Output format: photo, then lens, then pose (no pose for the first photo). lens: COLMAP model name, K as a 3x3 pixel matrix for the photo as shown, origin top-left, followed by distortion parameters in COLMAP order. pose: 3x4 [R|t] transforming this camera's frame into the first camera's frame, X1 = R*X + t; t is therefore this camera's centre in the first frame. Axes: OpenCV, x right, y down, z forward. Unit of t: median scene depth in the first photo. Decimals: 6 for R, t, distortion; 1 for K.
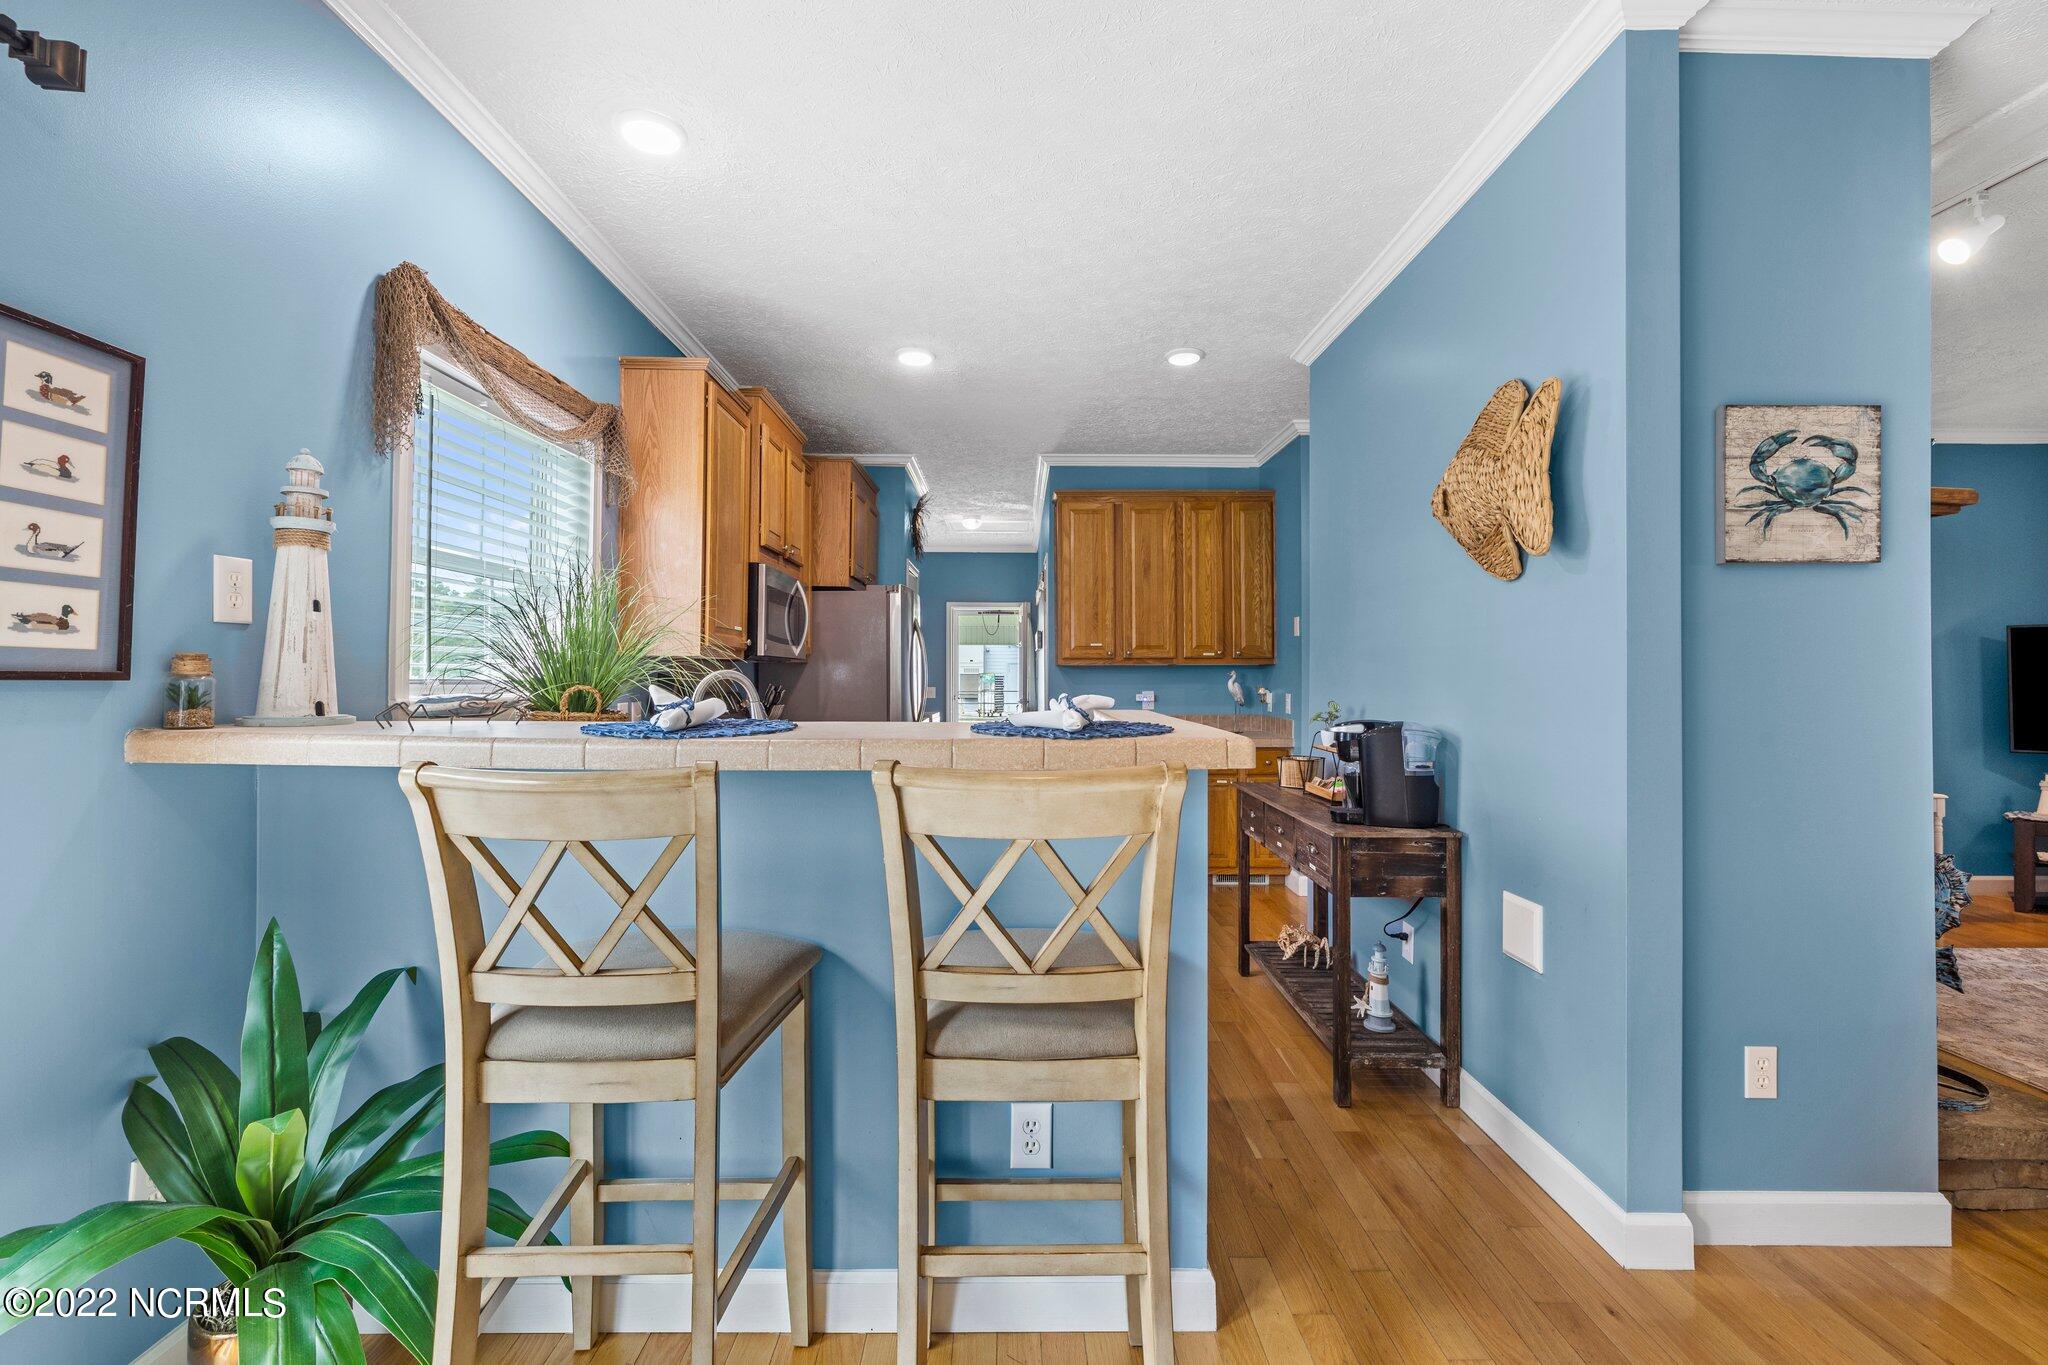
lens RADIAL K [[892.1, 0, 1029.8], [0, 892.1, 661.8], [0, 0, 1]] dist [0.001009, 0.000562]
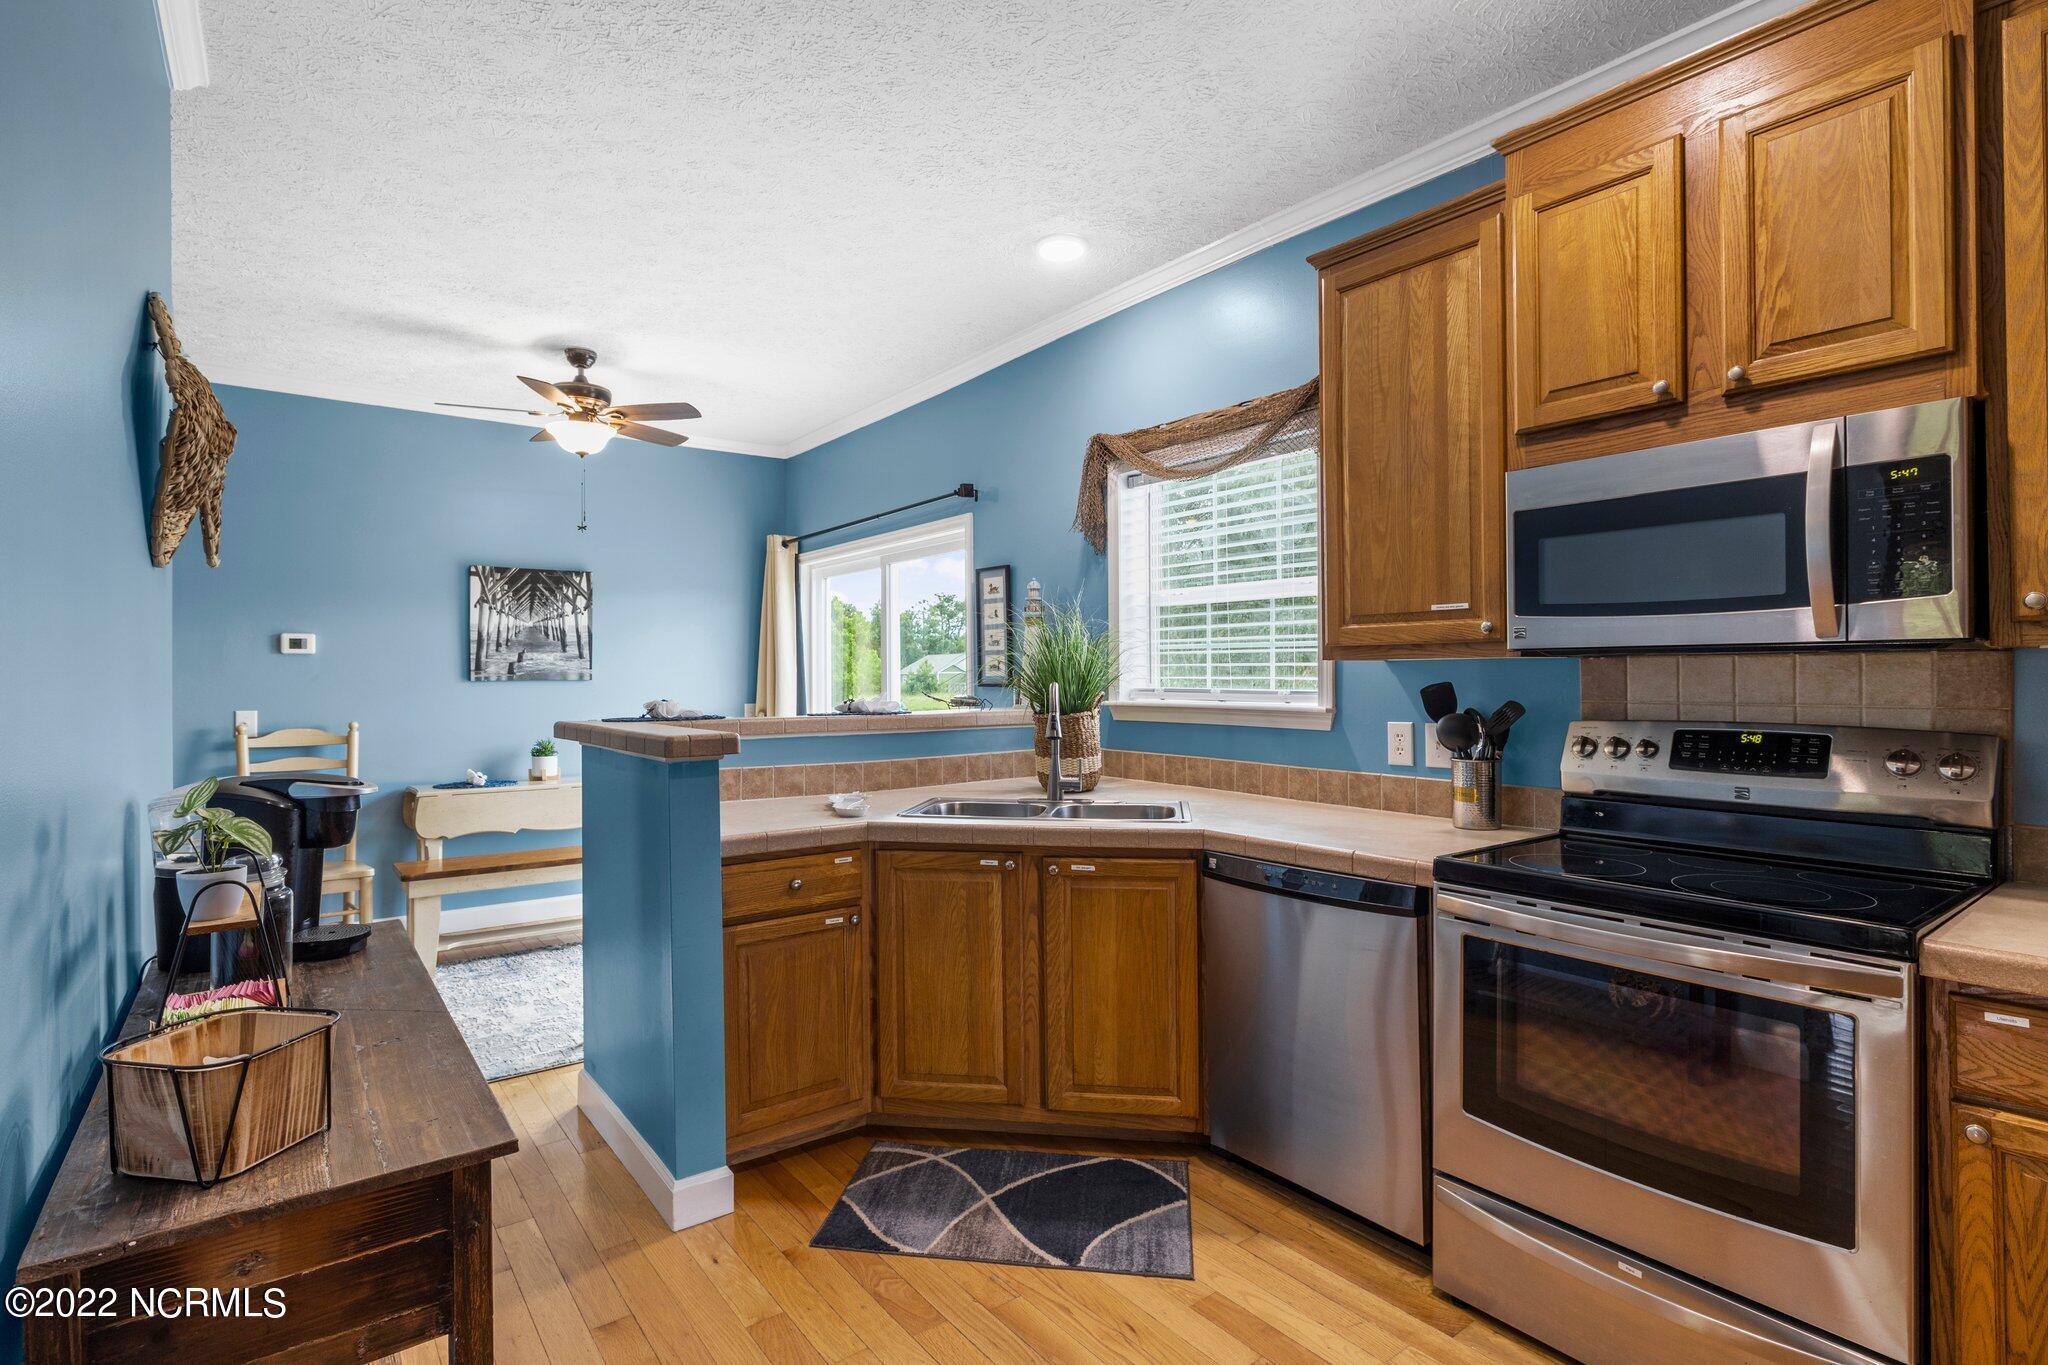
lens RADIAL K [[981.8, 0, 1009.1], [0, 981.8, 678.5], [0, 0, 1]] dist [-0.011372, 0.004766]
pose [[-0.807976, 0.002751, -0.589209, 0.480341], [0.014694, 0.999772, -0.015482, 0.026735], [0.589032, -0.021167, -0.807832, 2.264092]]
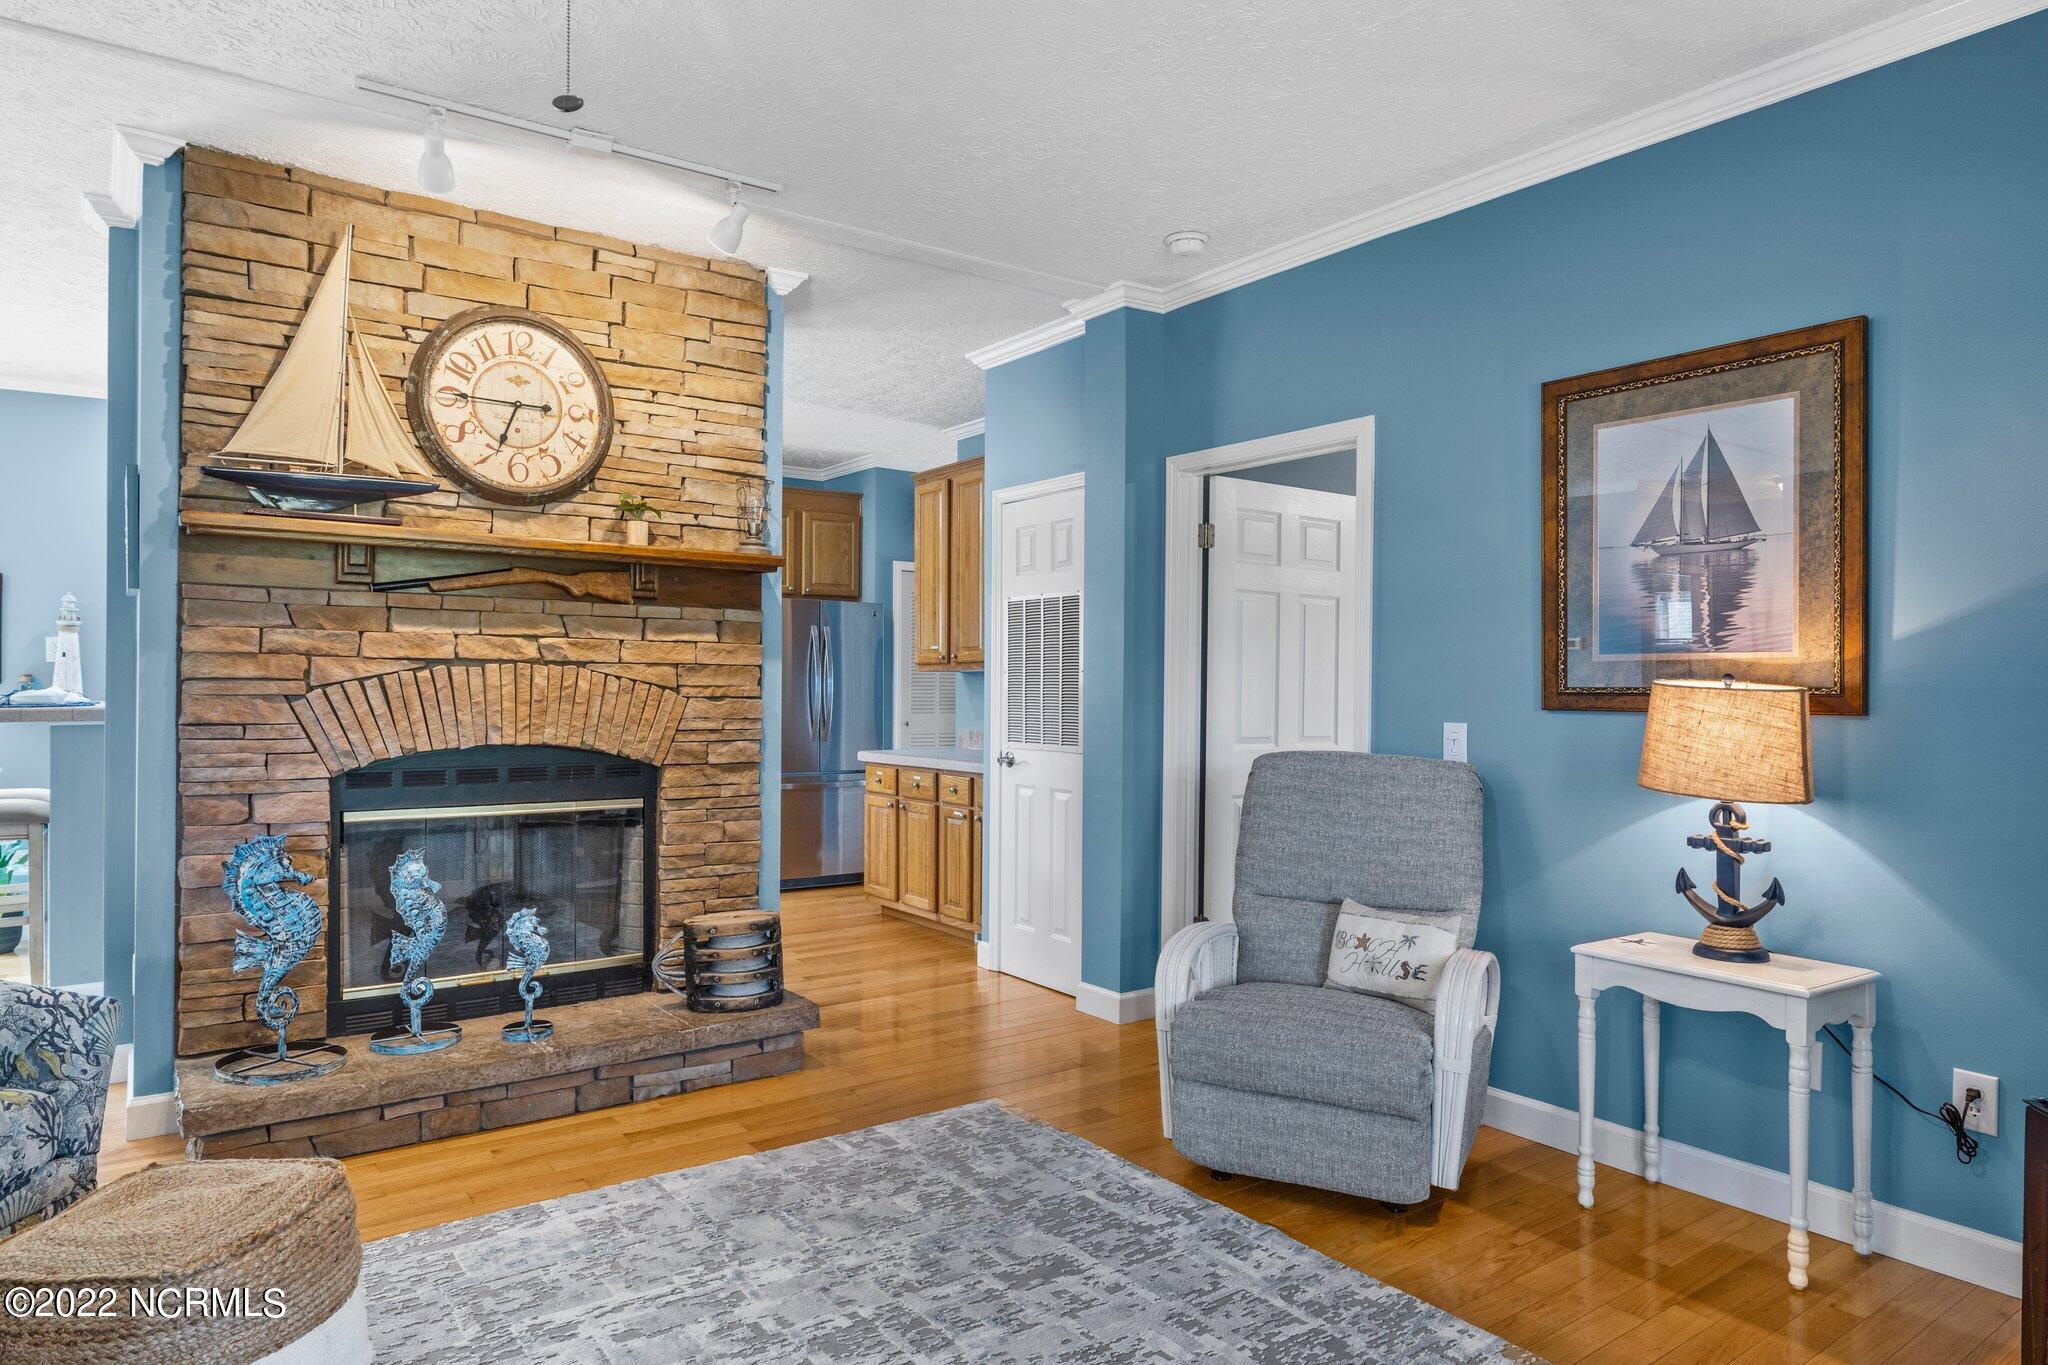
lens RADIAL K [[1228.5, 0, 1016.9], [0, 1228.5, 682.5], [0, 0, 1]] dist [-0.004953, -0.003311]
pose [[0.569822, -0.002565, -0.821764, 2.827206], [0.012300, 0.999910, 0.005408, 0.024264], [0.821676, -0.013189, 0.569802, 0.978722]]
